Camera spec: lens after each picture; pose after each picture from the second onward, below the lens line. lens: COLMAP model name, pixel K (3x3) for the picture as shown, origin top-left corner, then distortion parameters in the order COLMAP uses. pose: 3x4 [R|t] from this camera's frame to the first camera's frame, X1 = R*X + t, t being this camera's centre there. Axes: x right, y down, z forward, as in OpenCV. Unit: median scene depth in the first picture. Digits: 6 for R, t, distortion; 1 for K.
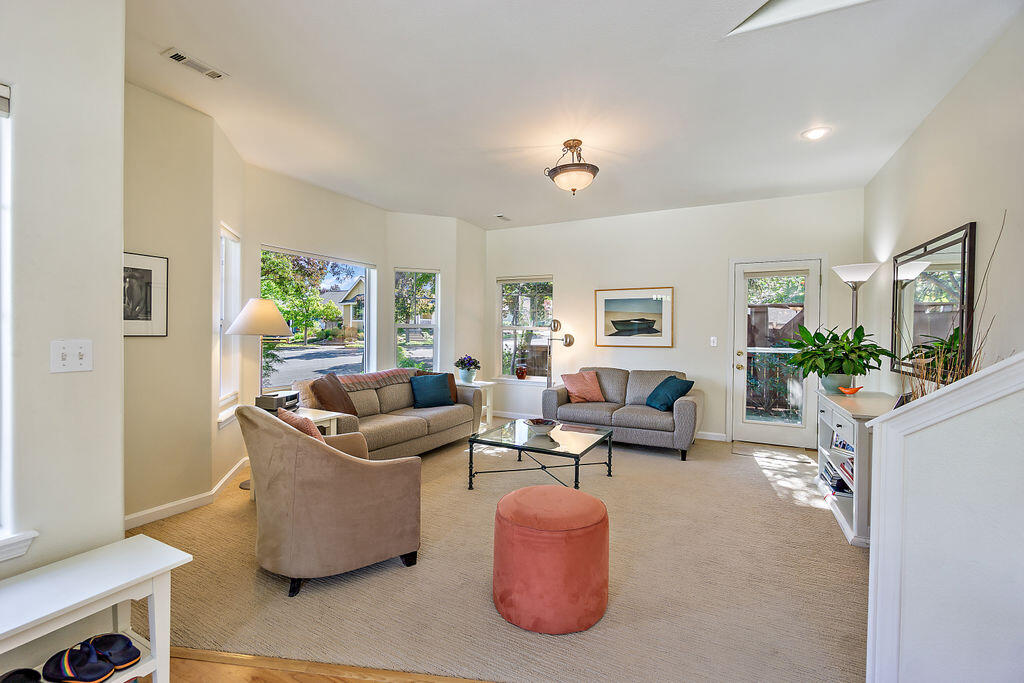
lens RADIAL K [[450.6, 0, 505.5], [0, 450.6, 336.6], [0, 0, 1]] dist [-0.003229, -0.000334]
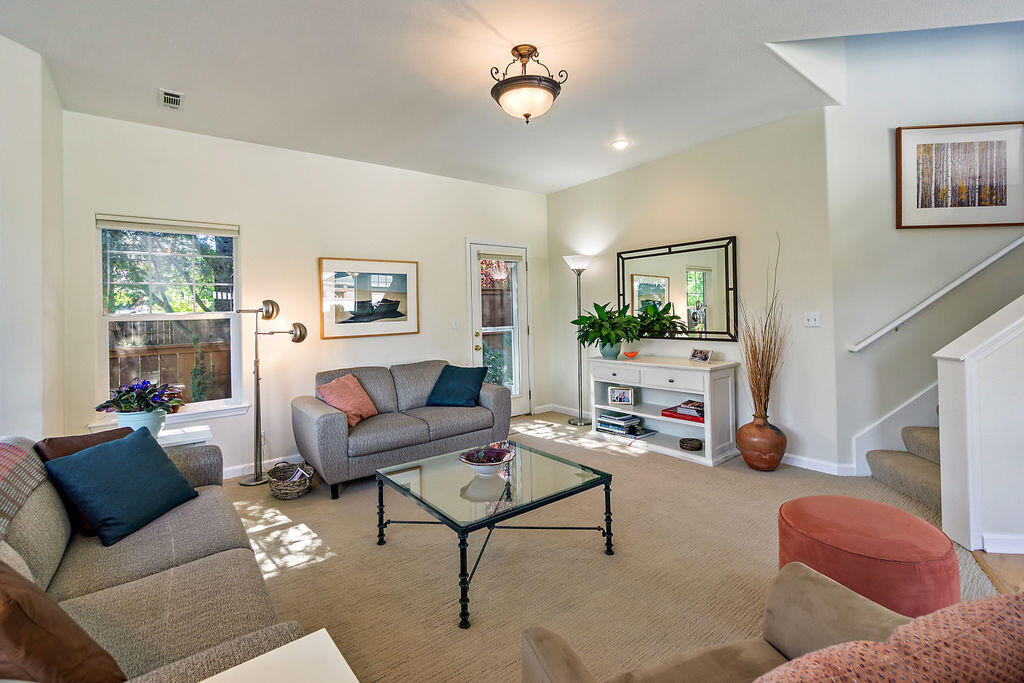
lens RADIAL K [[459.1, 0, 520.0], [0, 459.1, 311.0], [0, 0, 1]] dist [-0.000528, -0.000077]
pose [[0.412517, -0.017807, 0.910776, -0.361634], [0.041982, 0.999118, 0.000520, -0.010480], [-0.909982, 0.038022, 0.412901, 0.492411]]
